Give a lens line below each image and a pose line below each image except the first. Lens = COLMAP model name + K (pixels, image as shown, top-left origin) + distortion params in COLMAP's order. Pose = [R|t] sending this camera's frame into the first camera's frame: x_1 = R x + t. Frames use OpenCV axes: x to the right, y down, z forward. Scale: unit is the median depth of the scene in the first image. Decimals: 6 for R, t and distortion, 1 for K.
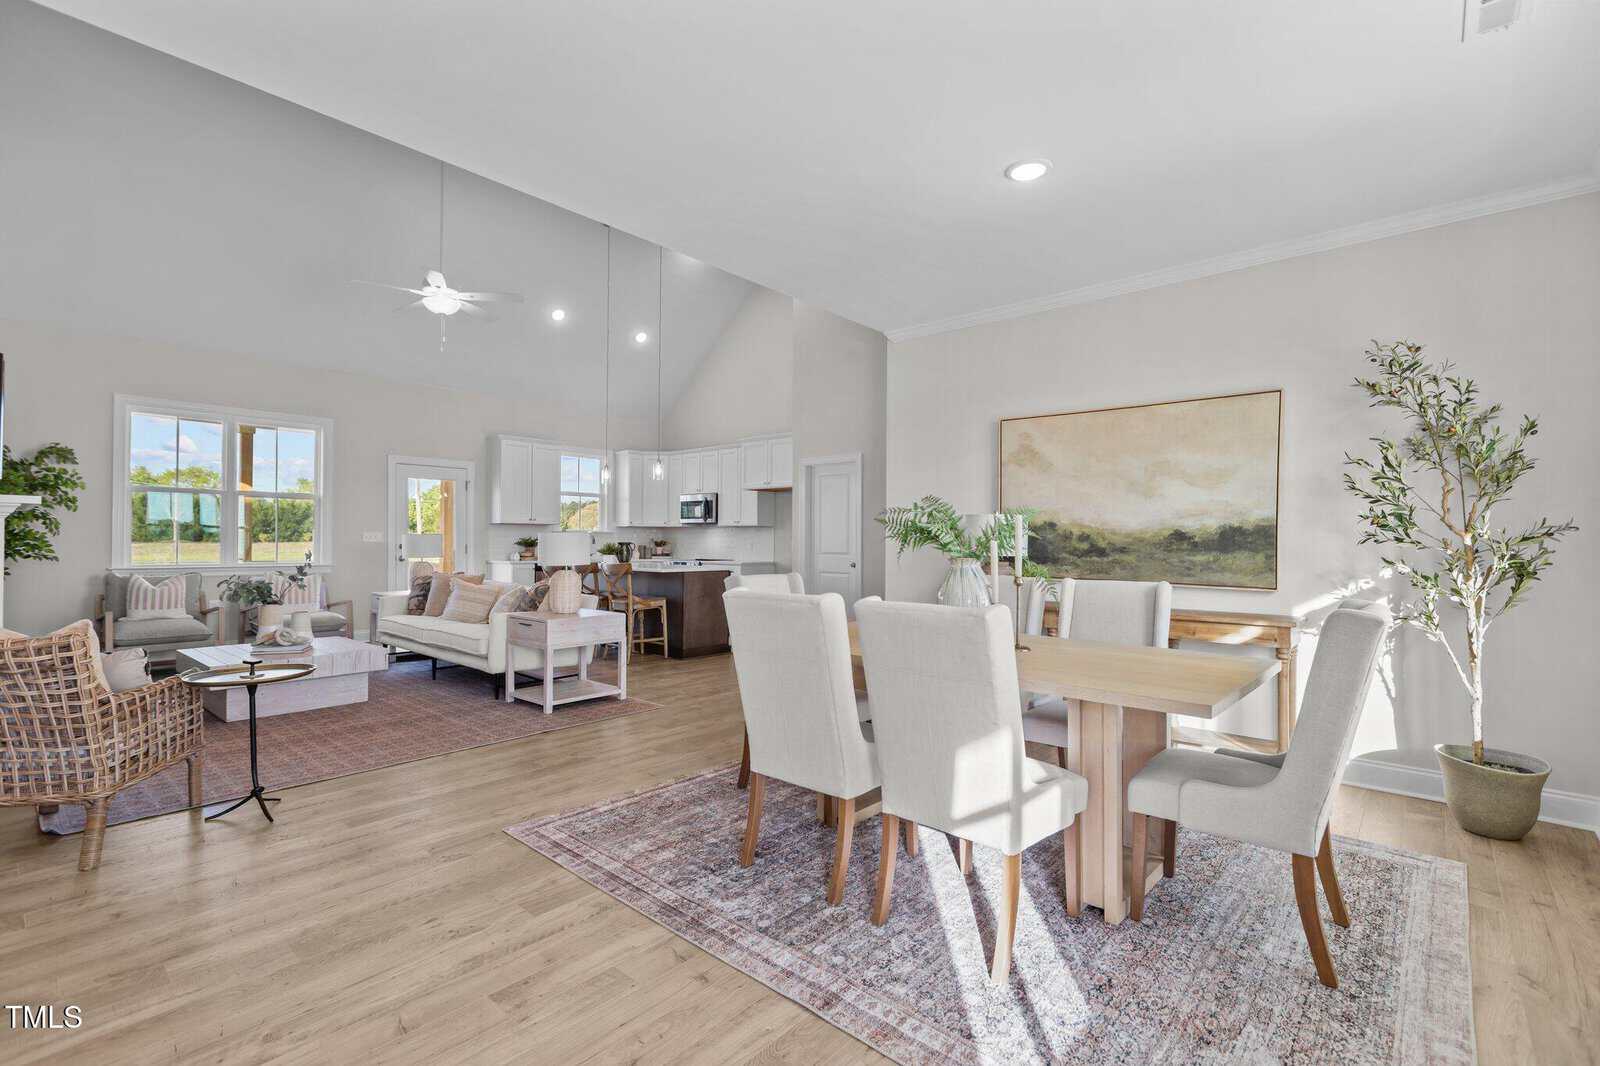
lens RADIAL K [[716.2, 0, 795.5], [0, 716.2, 536.7], [0, 0, 1]] dist [0.004158, 0.000137]
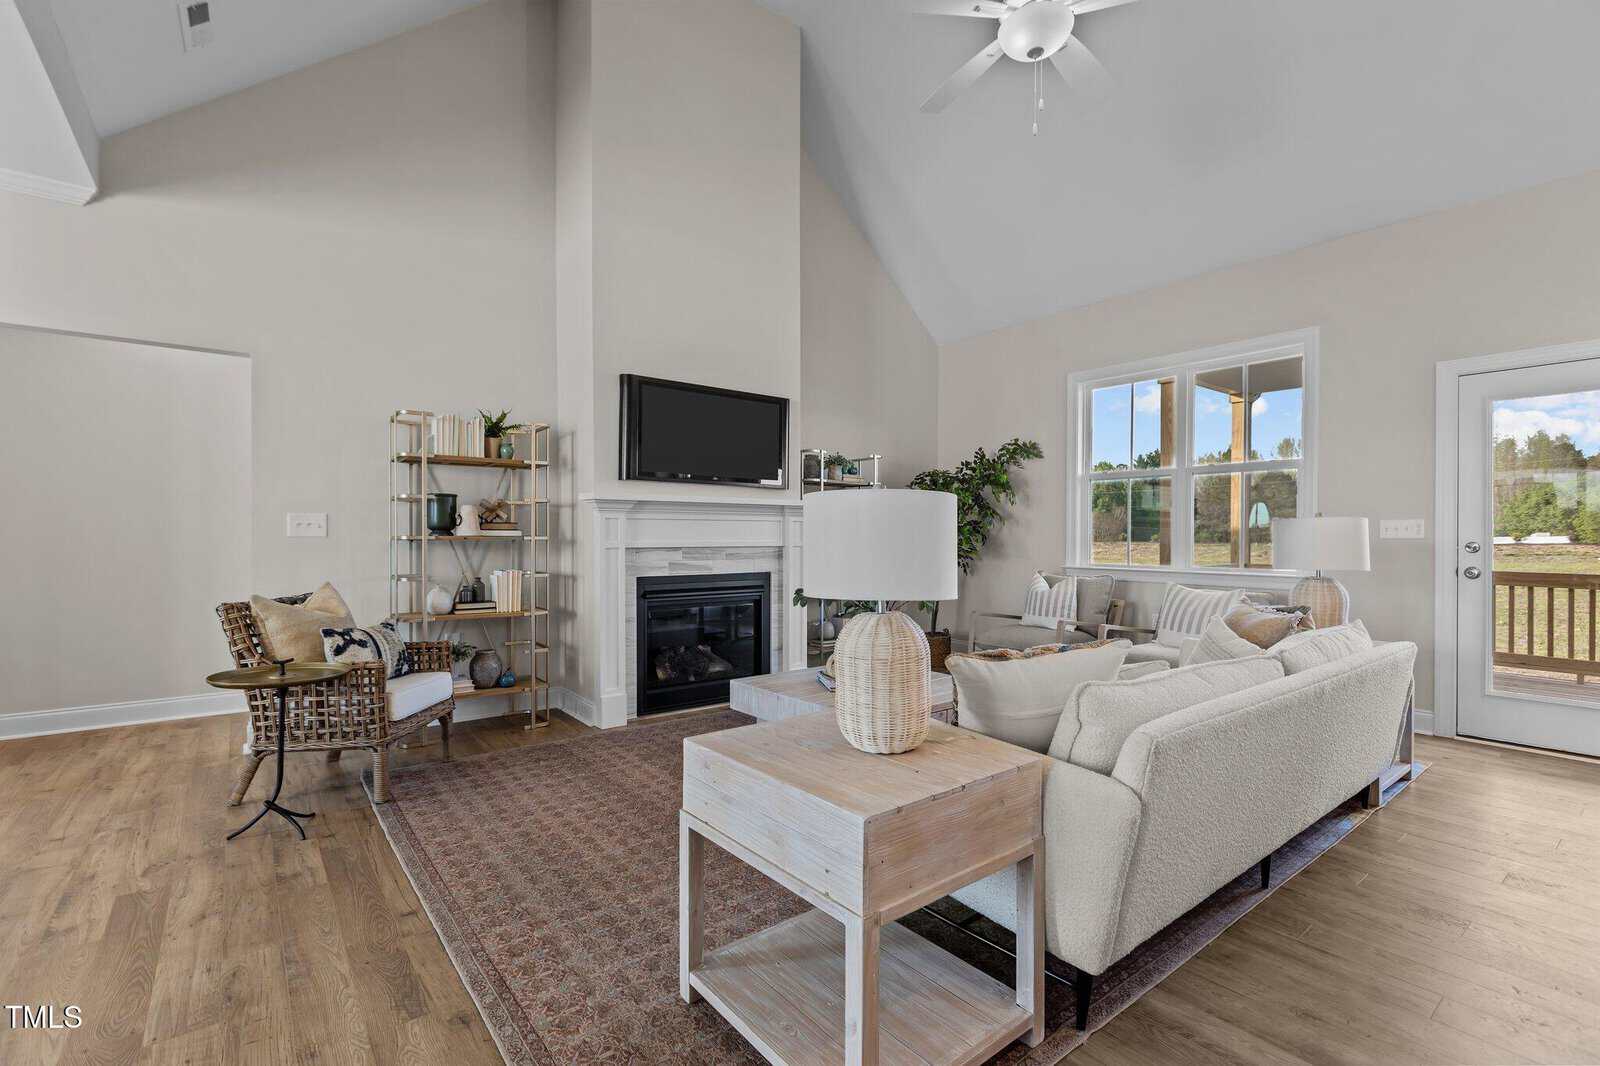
lens RADIAL K [[716.2, 0, 791.8], [0, 716.2, 533.1], [0, 0, 1]] dist [0.004158, 0.000137]
pose [[-0.184768, -0.011633, -0.982713, 0.003695], [0.000540, 0.999929, -0.011939, 0.012972], [0.982782, -0.002737, -0.184748, 0.889623]]
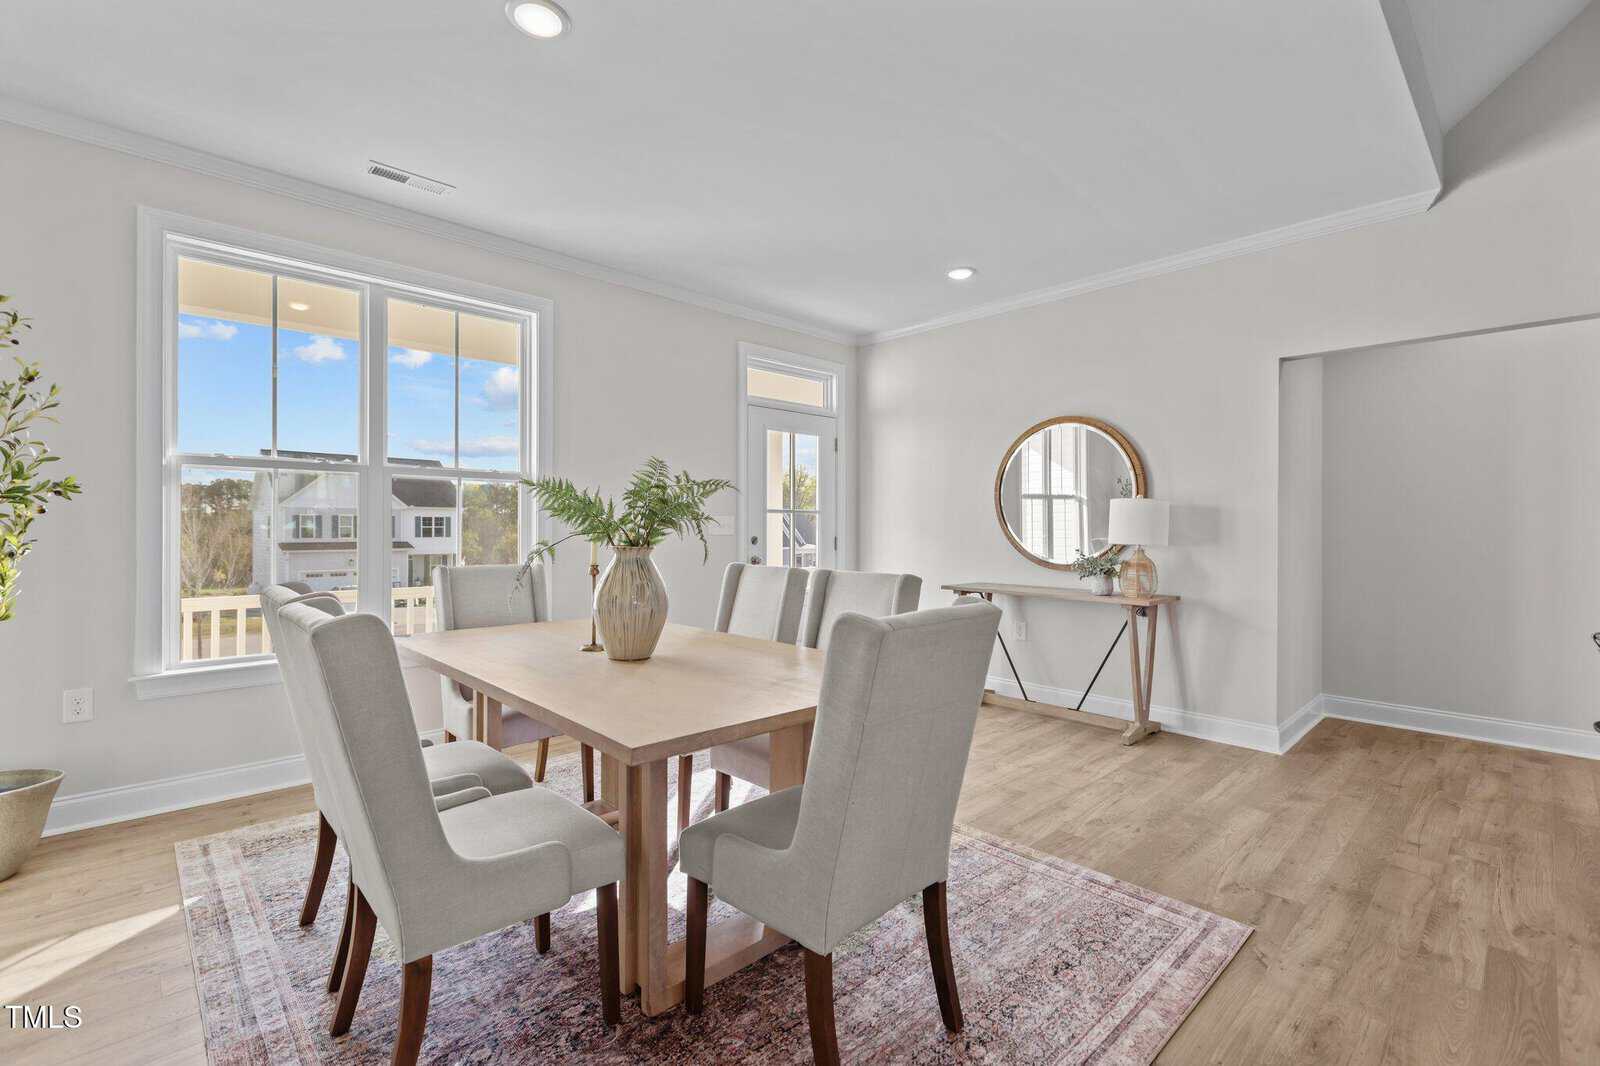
lens RADIAL K [[716.2, 0, 792.8], [0, 716.2, 524.6], [0, 0, 1]] dist [0.004158, 0.000137]
pose [[-0.996436, -0.010151, 0.083734, -0.001093], [-0.011043, 0.999887, -0.010203, 0.005967], [-0.083621, -0.011091, -0.996436, 0.841153]]
